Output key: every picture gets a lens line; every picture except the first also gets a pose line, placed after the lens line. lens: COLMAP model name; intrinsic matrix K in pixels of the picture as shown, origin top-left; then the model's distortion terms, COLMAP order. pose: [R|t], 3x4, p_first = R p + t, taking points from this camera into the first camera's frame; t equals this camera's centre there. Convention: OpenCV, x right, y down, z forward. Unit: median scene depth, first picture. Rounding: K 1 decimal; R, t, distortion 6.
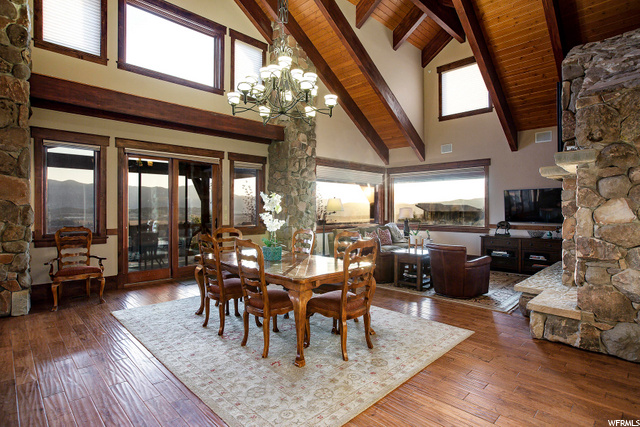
lens RADIAL K [[332.7, 0, 320.0], [0, 332.7, 213.5], [0, 0, 1]] dist [-0.001923, 0.000229]
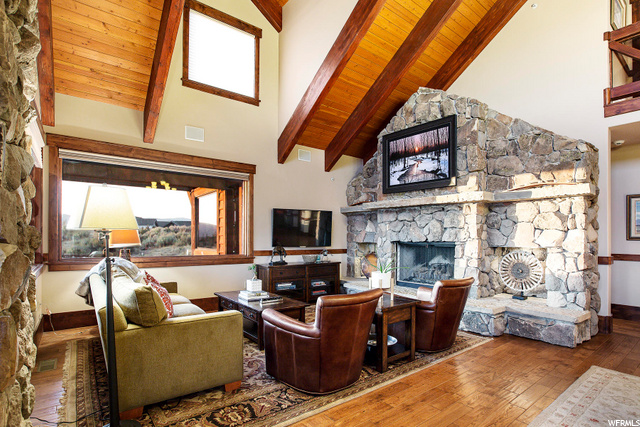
lens RADIAL K [[329.7, 0, 320.5], [0, 329.7, 234.0], [0, 0, 1]] dist [-0.000654, -0.000010]
pose [[0.089460, 0.005519, 0.995975, -0.303875], [0.001771, 0.999982, -0.005700, -0.003088], [-0.995989, 0.002274, 0.089449, 0.994231]]
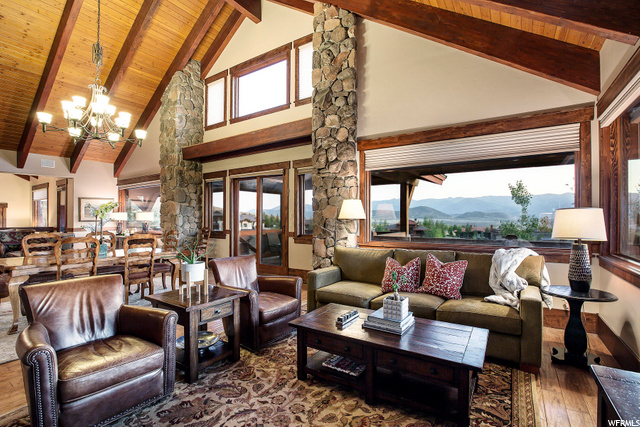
lens RADIAL K [[297.3, 0, 306.9], [0, 297.3, 213.4], [0, 0, 1]] dist [-0.000944, 0.000149]
pose [[0.203492, -0.020685, -0.978858, 0.724497], [-0.007623, 0.999713, -0.022711, -0.000542], [0.979047, 0.012084, 0.203276, 0.988034]]
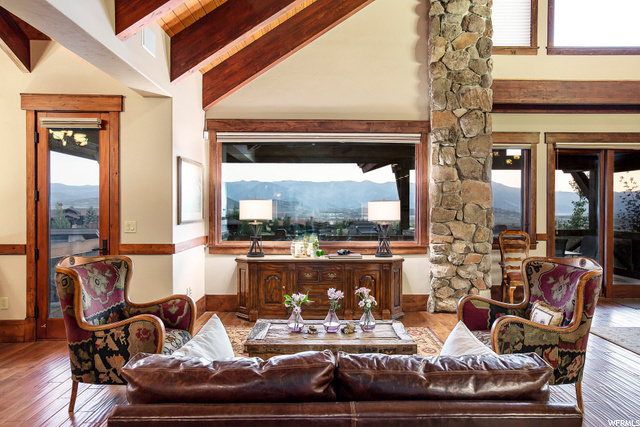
lens RADIAL K [[419.8, 0, 320.9], [0, 419.8, 216.0], [0, 0, 1]] dist [0.002724, 0.003807]
pose [[0.746364, 0.009612, -0.665469, -0.280446], [-0.009117, 0.999950, 0.004219, -0.001437], [0.665476, 0.002918, 0.746414, -0.231114]]
